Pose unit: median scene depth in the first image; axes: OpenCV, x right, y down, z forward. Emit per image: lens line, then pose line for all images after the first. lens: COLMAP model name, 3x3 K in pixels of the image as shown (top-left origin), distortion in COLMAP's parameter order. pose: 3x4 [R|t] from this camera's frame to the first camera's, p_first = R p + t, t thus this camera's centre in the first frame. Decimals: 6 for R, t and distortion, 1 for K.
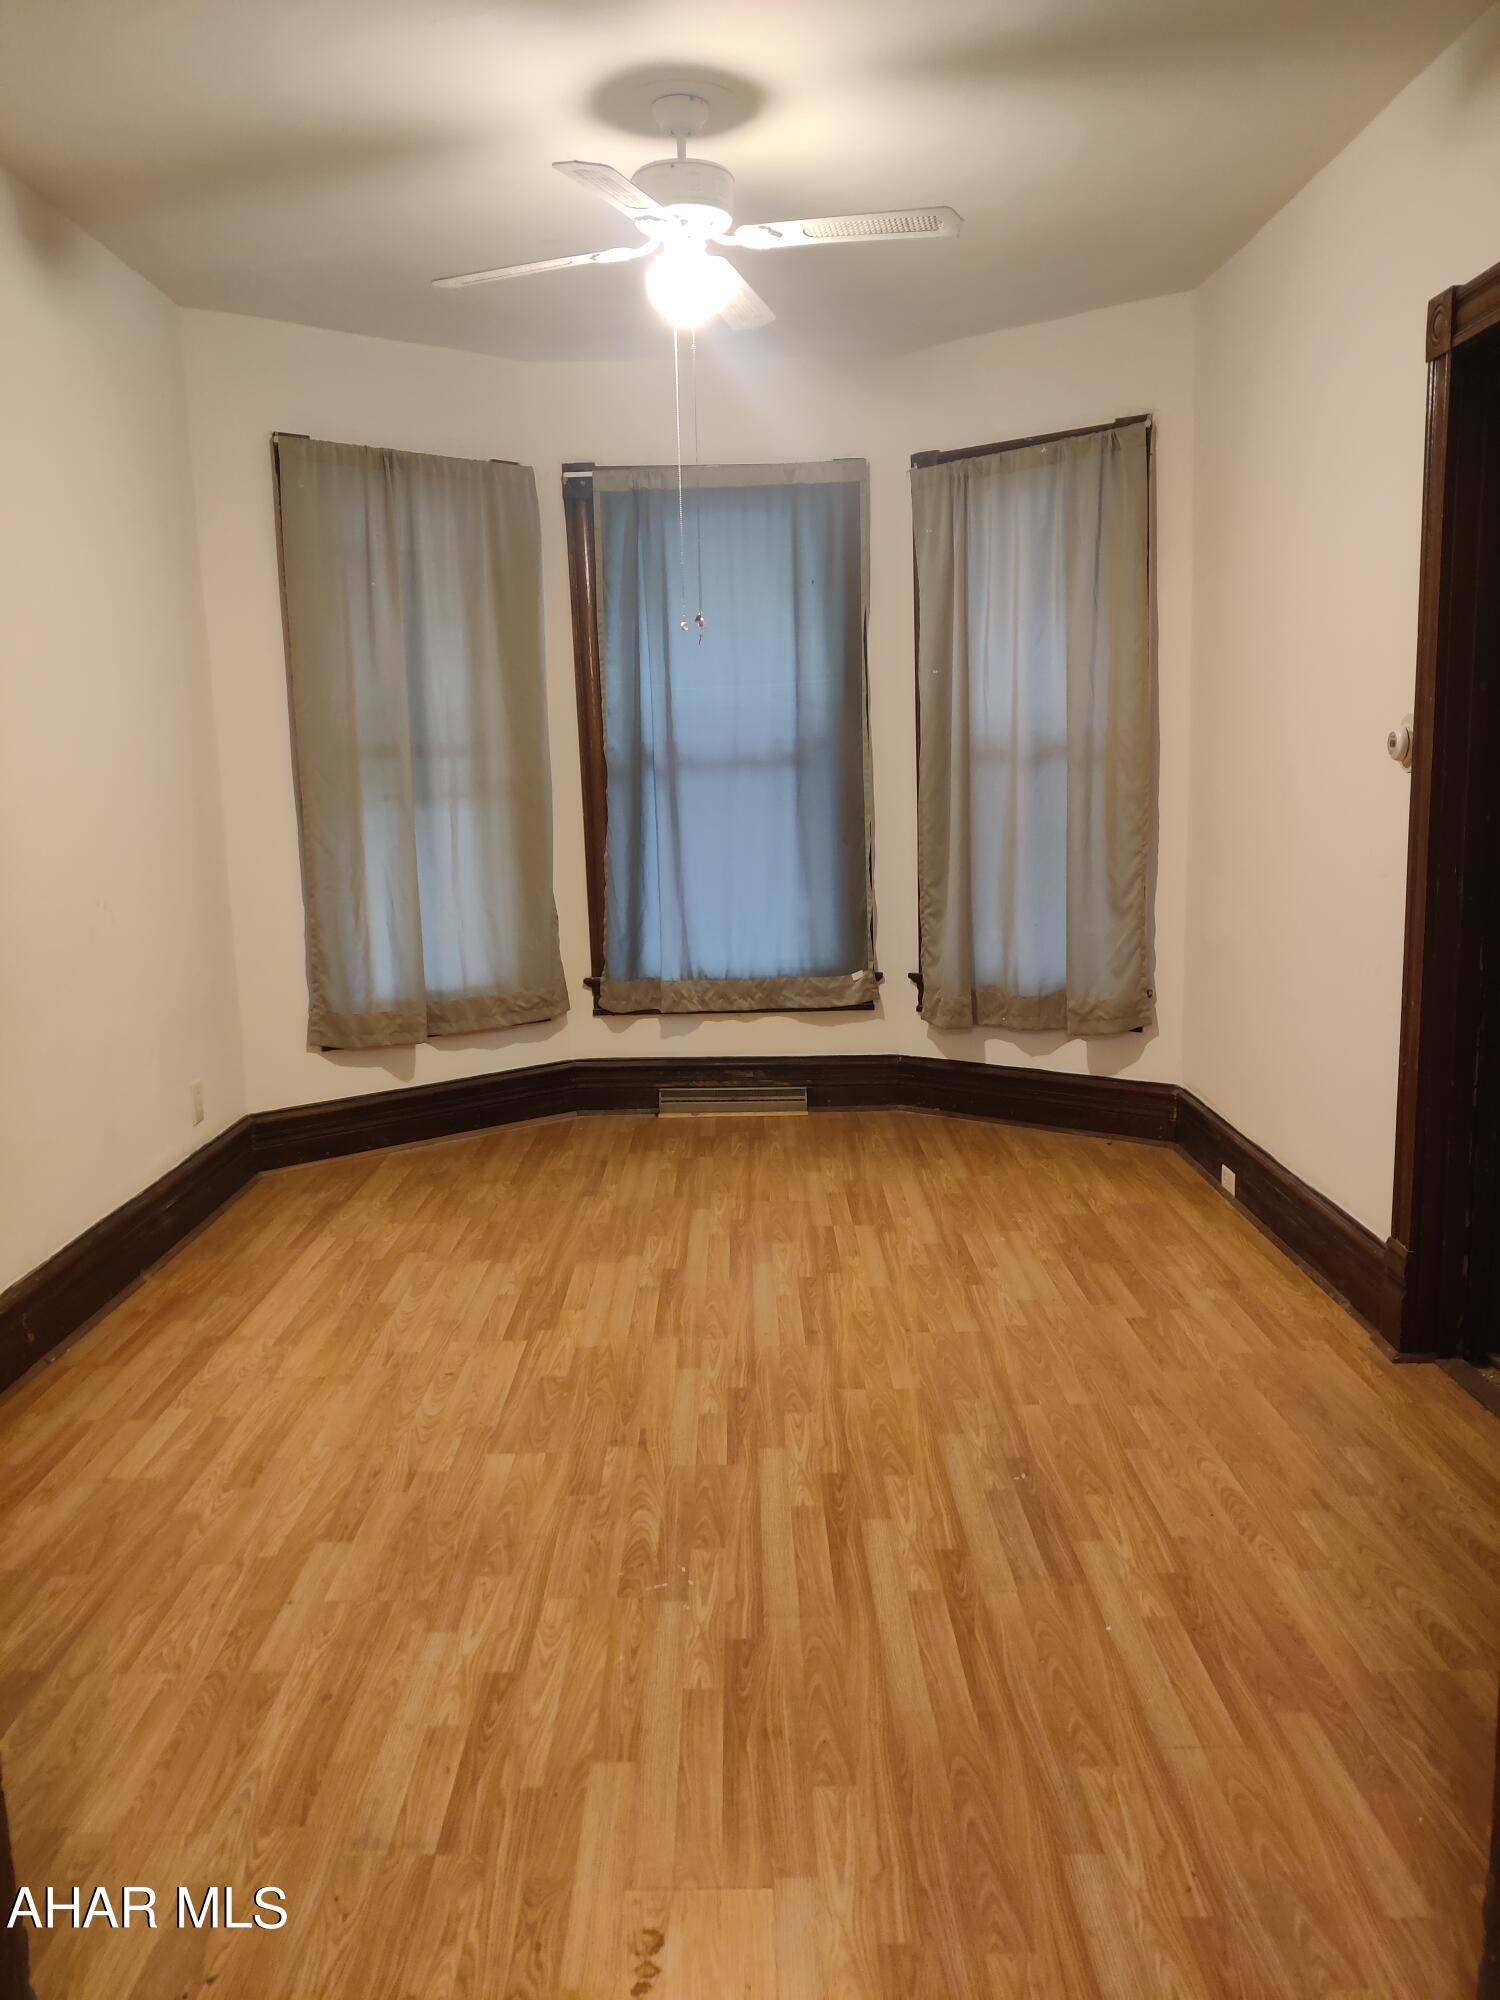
lens RADIAL K [[1526.6, 0, 703.4], [0, 1526.6, 988.9], [0, 0, 1]] dist [0.026182, -0.042677]
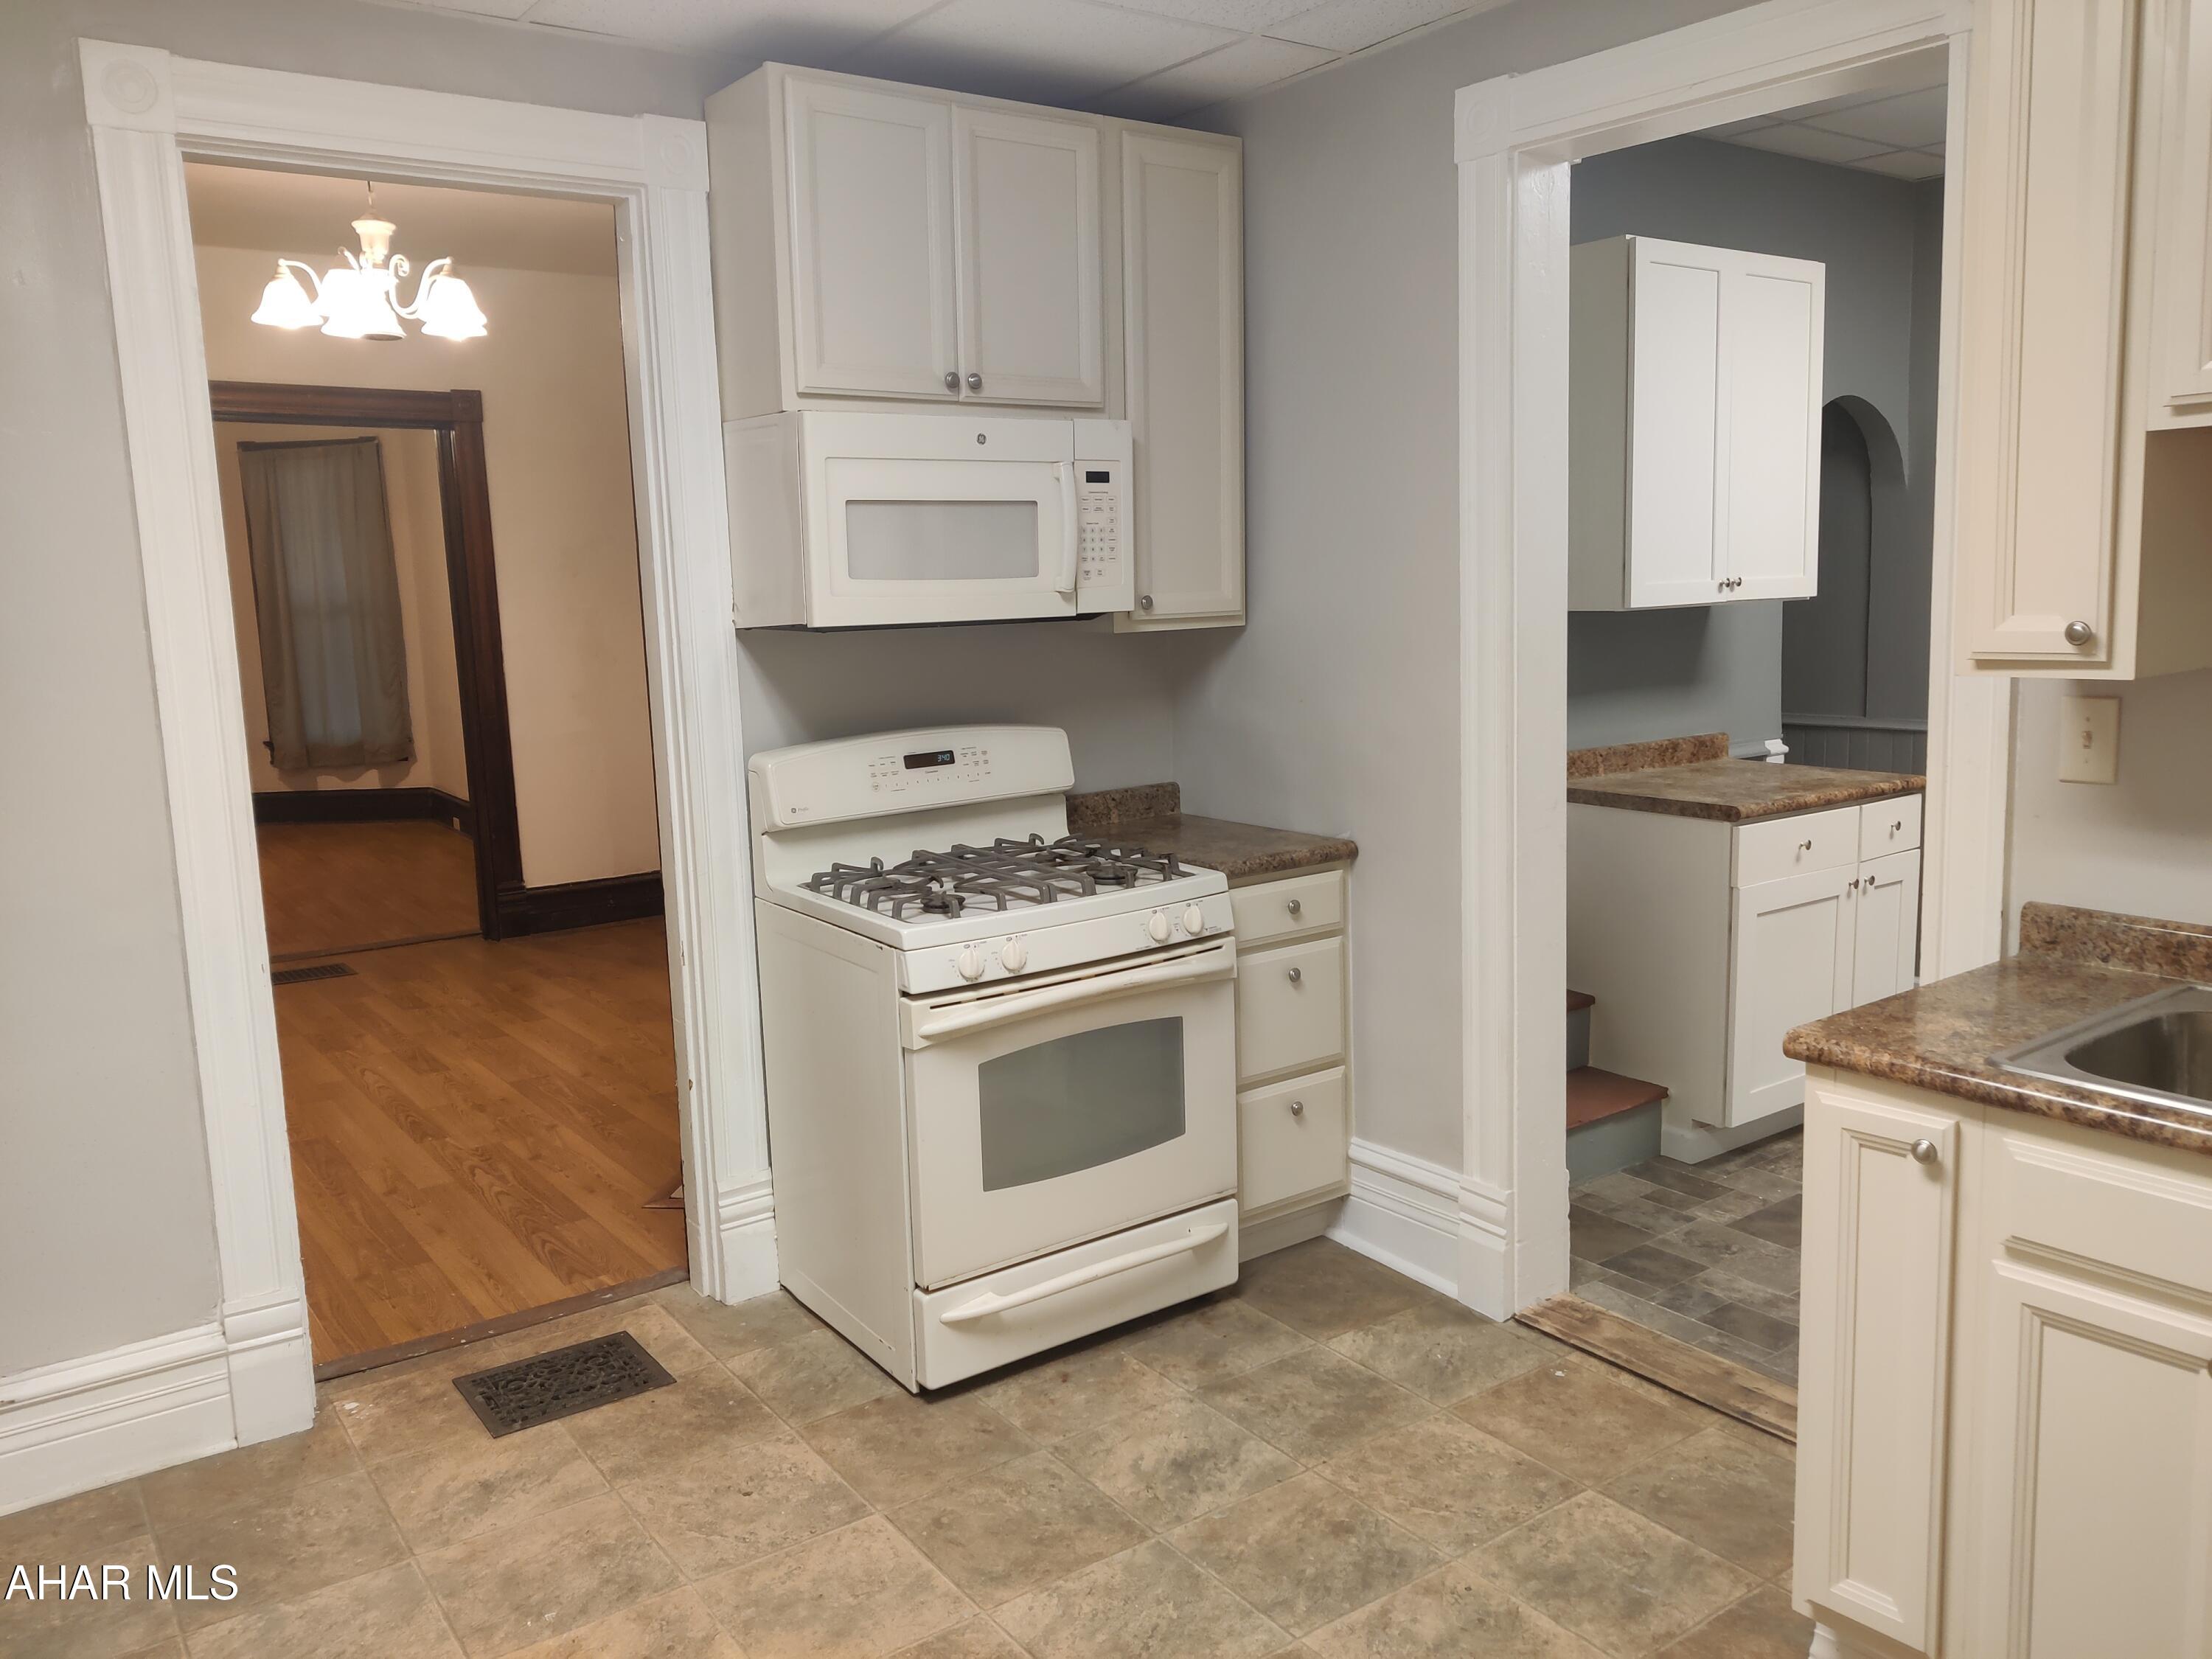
lens RADIAL K [[1688.5, 0, 1103.3], [0, 1688.5, 819.9], [0, 0, 1]] dist [0.026182, -0.042677]
pose [[0.800933, -0.083890, 0.592849, -0.253527], [0.094474, 0.995439, 0.013225, 0.147274], [-0.591254, 0.045416, 0.805205, -1.110696]]
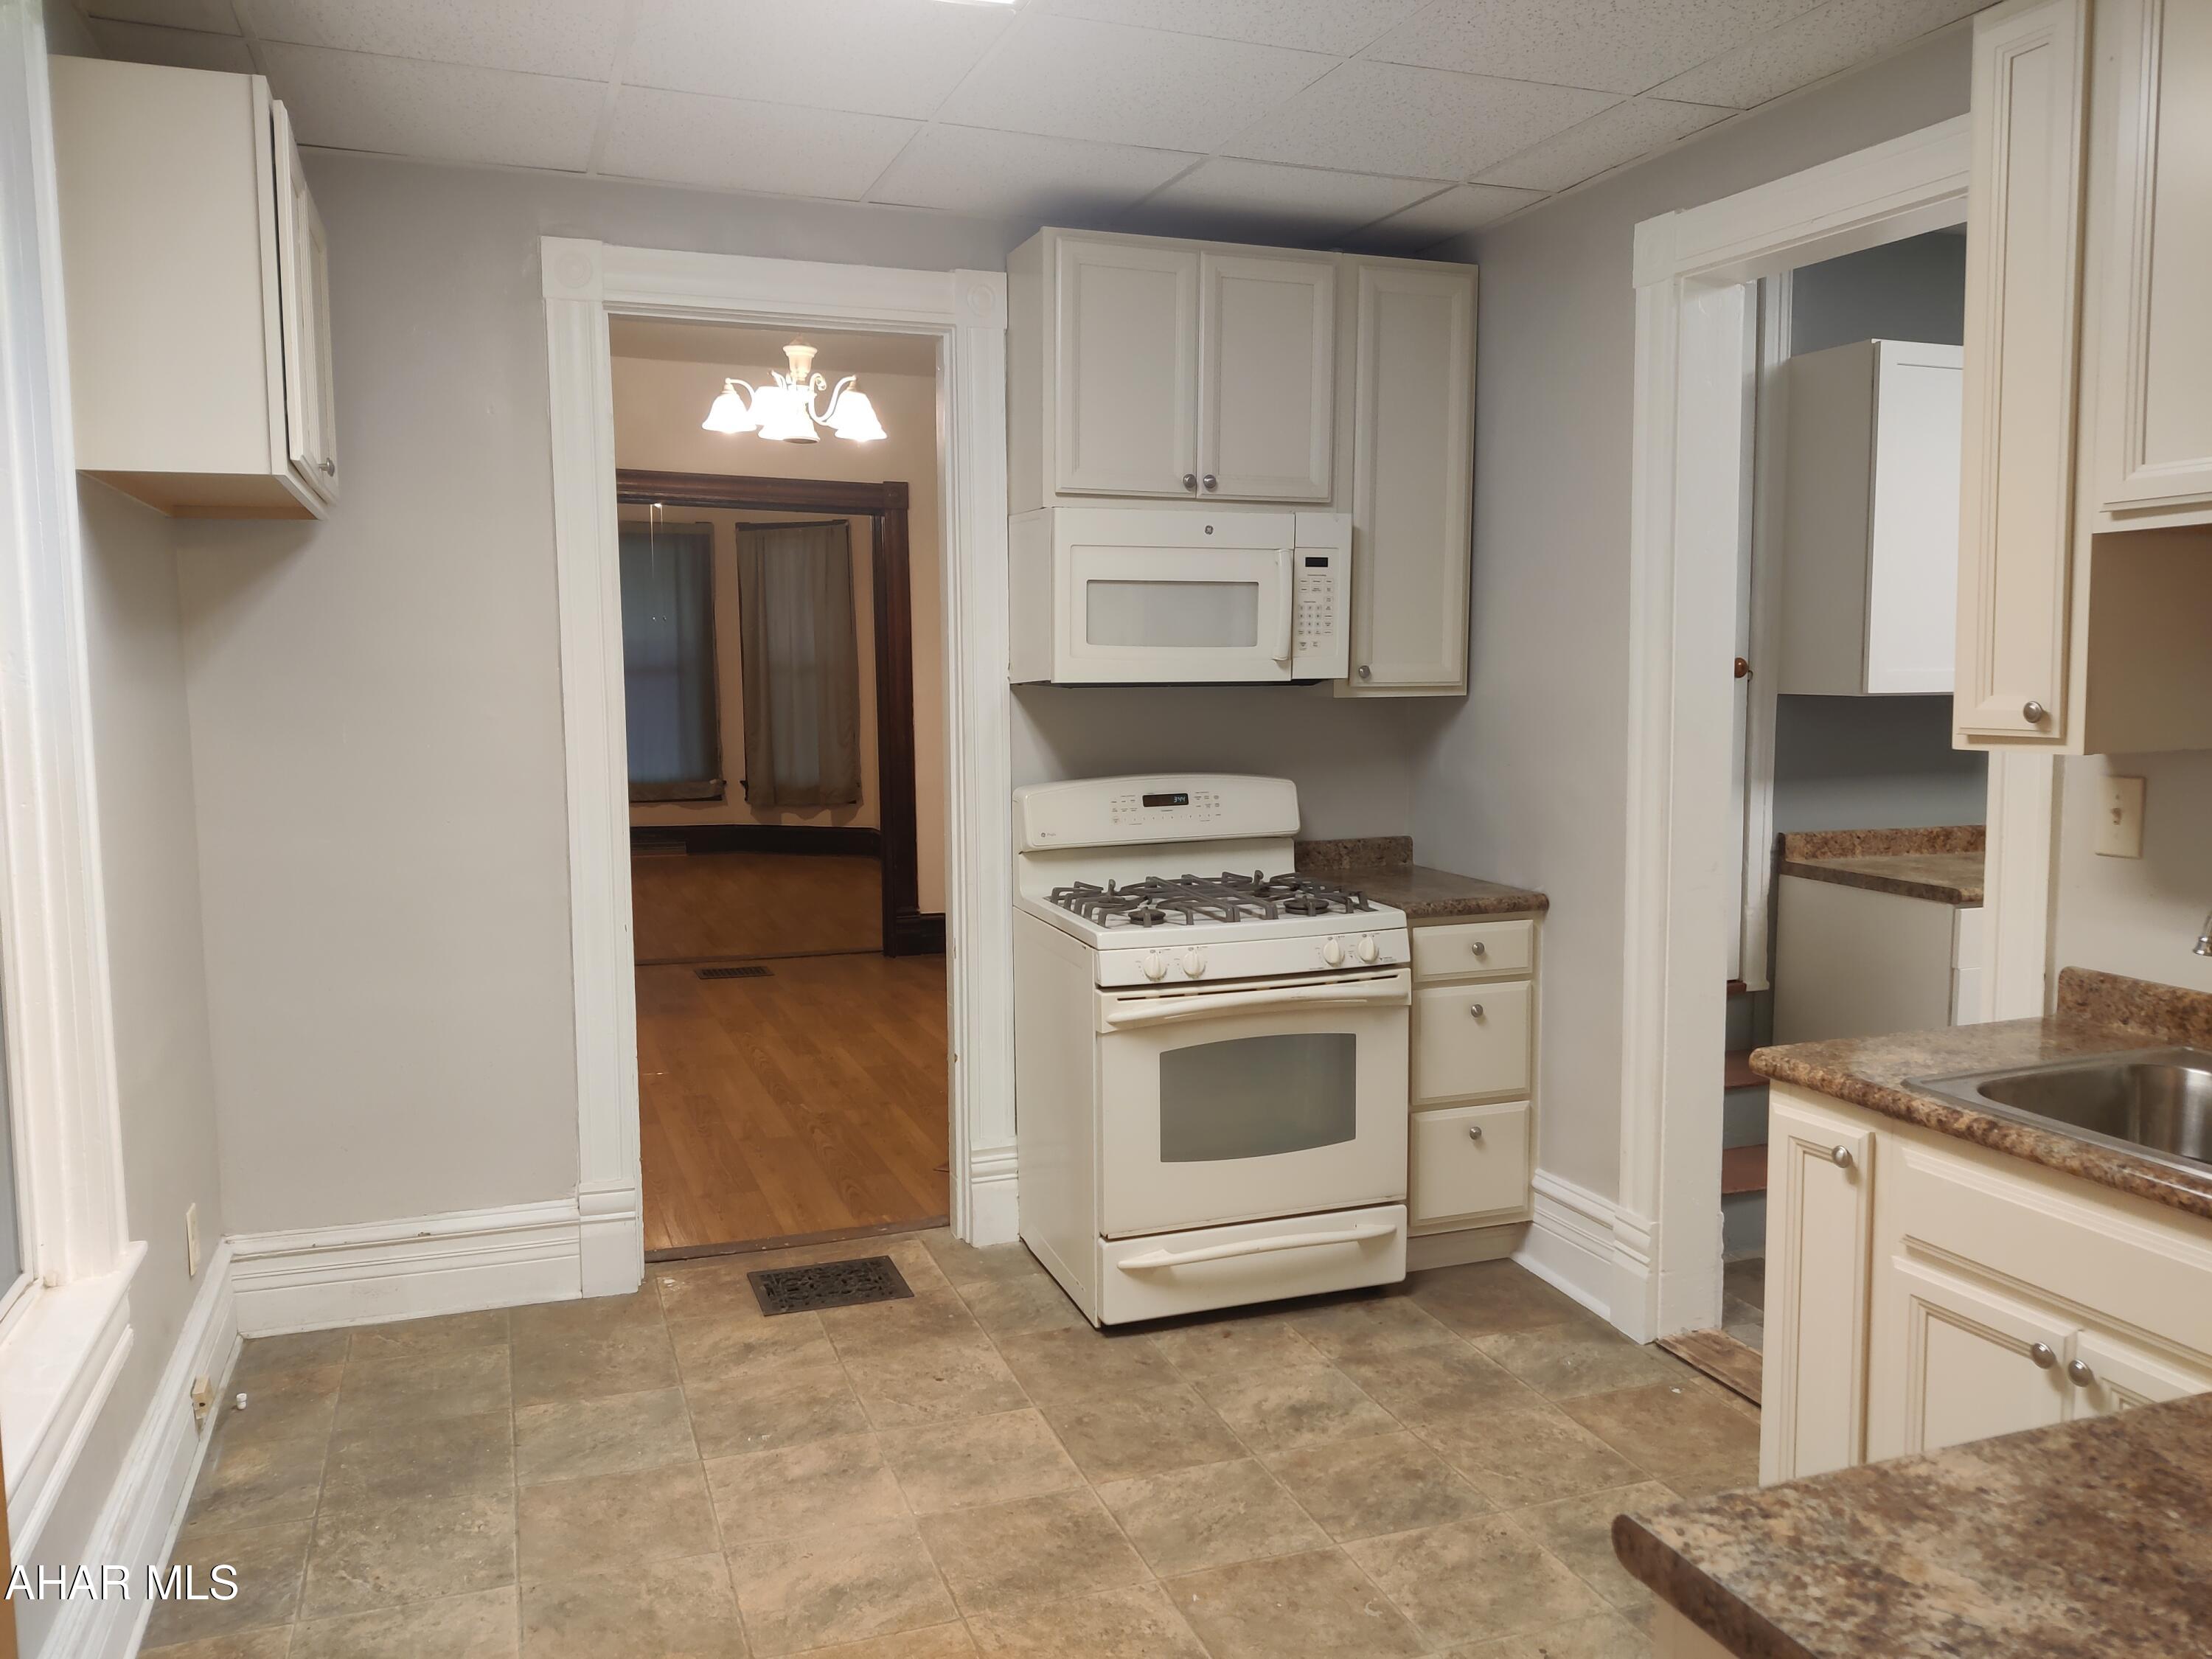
lens RADIAL K [[1688.5, 0, 1126.9], [0, 1688.5, 830.5], [0, 0, 1]] dist [0.026182, -0.042677]
pose [[0.928962, -0.013290, 0.369937, -0.218264], [0.031537, 0.998563, -0.043319, 0.172412], [-0.368830, 0.051908, 0.928046, -1.246333]]
